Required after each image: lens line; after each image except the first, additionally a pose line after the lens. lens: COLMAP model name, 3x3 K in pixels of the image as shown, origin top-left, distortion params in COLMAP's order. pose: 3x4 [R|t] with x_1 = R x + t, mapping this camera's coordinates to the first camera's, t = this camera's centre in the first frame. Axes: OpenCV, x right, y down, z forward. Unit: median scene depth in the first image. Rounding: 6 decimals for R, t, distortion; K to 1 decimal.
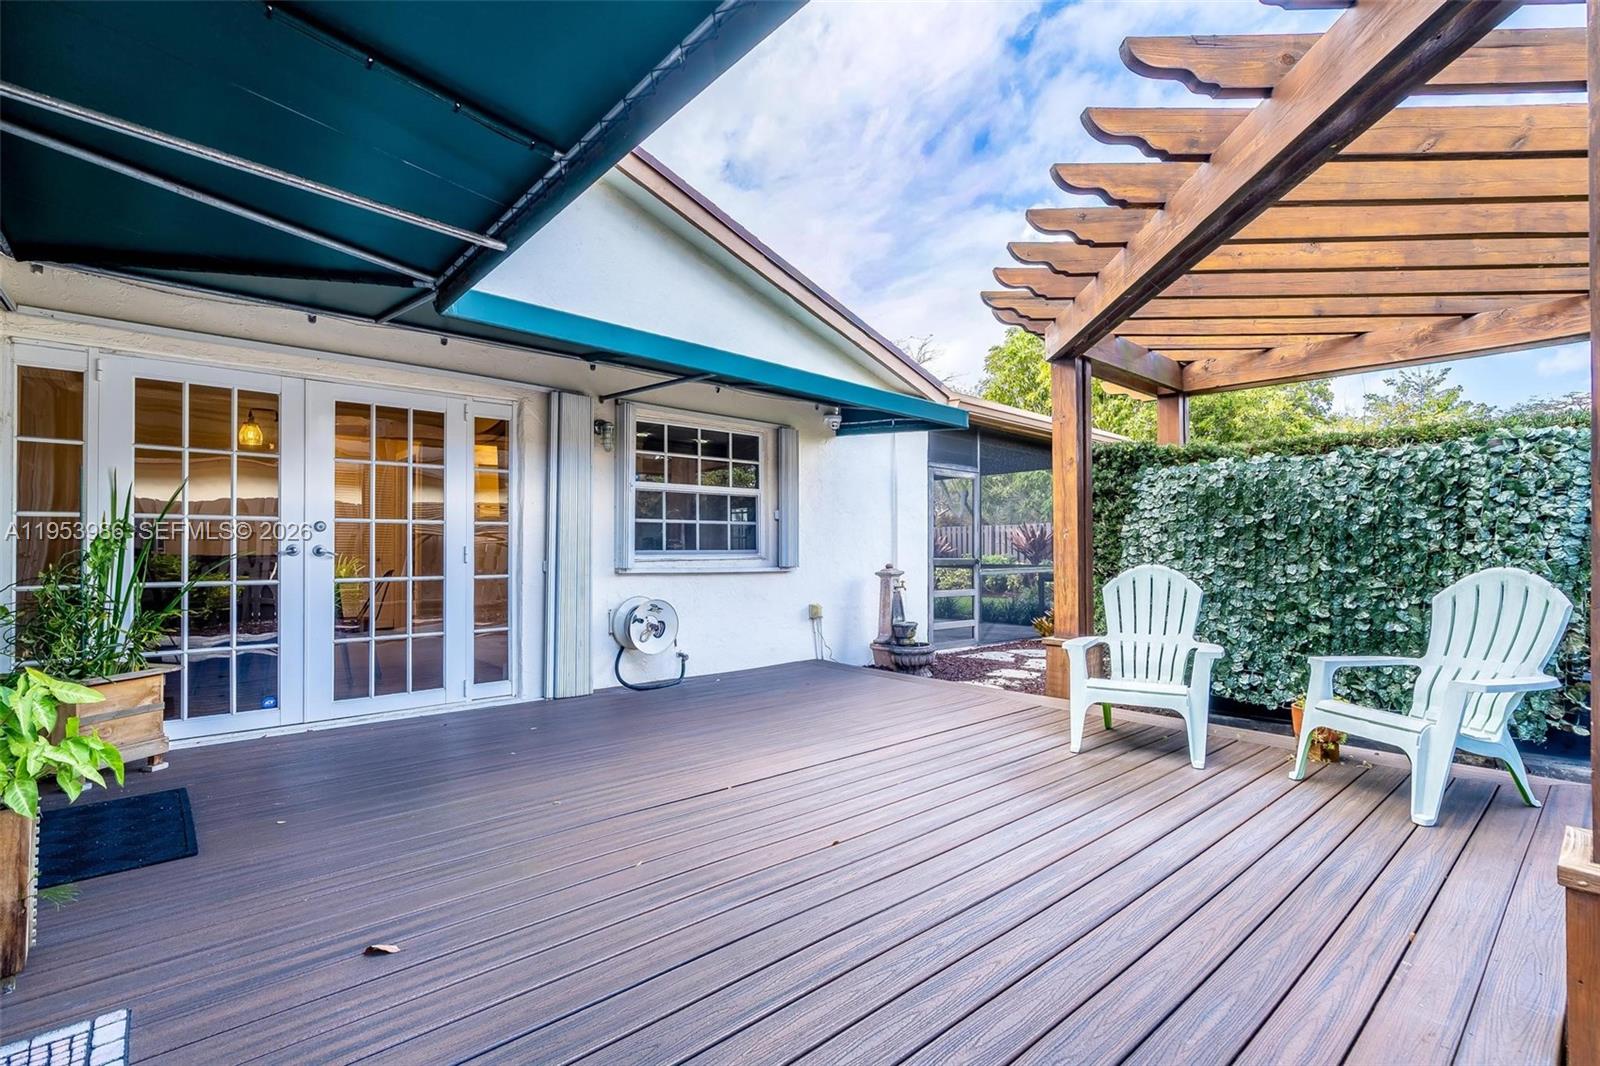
lens RADIAL K [[727.9, 0, 801.1], [0, 727.9, 543.0], [0, 0, 1]] dist [-0.003230, -0.000310]
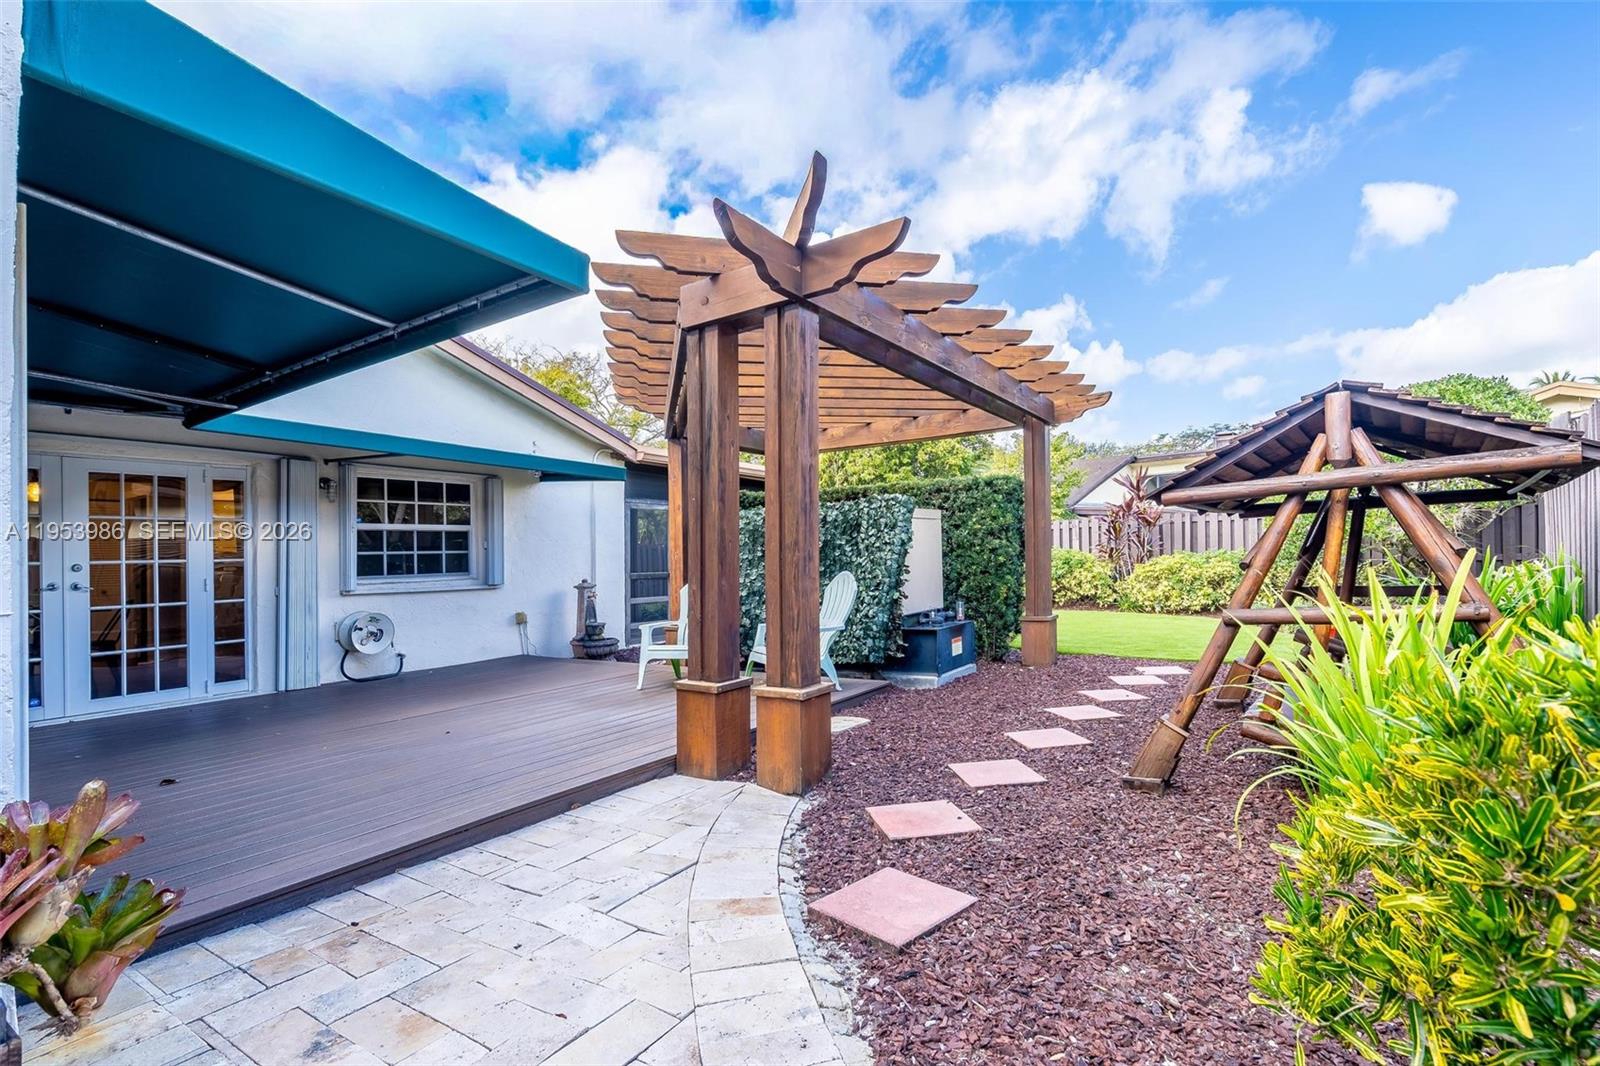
lens RADIAL K [[727.7, 0, 803.5], [0, 727.7, 536.9], [0, 0, 1]] dist [-0.002251, -0.000023]
pose [[0.964356, -0.021536, 0.263729, 0.208467], [0.028120, 0.999379, -0.021216, -0.011090], [-0.263108, 0.027876, 0.964364, -0.489298]]
